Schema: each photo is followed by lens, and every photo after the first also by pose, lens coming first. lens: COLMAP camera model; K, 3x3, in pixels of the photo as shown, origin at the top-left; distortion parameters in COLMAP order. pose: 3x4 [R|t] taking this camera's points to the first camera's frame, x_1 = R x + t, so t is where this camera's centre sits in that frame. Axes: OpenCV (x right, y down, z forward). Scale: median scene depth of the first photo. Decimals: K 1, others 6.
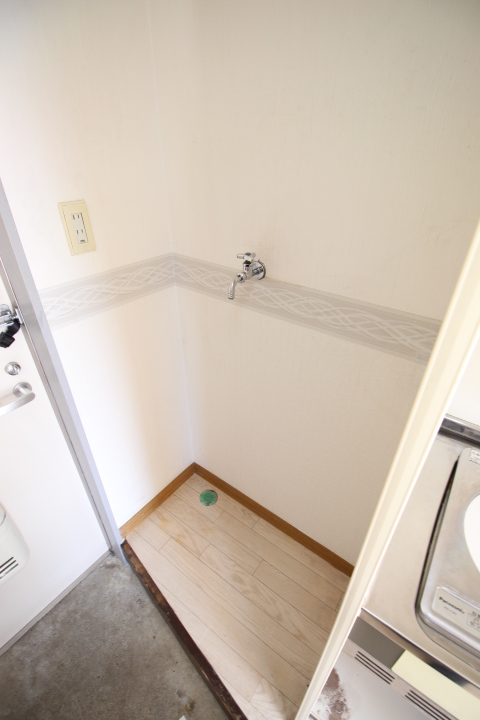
lens RADIAL K [[333.2, 0, 244.6], [0, 333.2, 362.9], [0, 0, 1]] dist [0.001136, -0.013246]
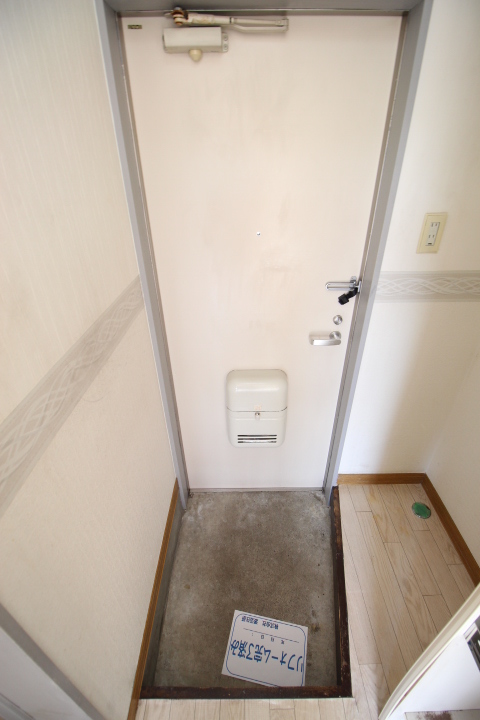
lens RADIAL K [[333.2, 0, 244.6], [0, 333.2, 362.9], [0, 0, 1]] dist [0.001136, -0.013246]
pose [[0.591650, 0.408989, -0.694750, 0.129070], [-0.428232, 0.889572, 0.158995, 0.110196], [0.683057, 0.203445, 0.701458, -0.223897]]
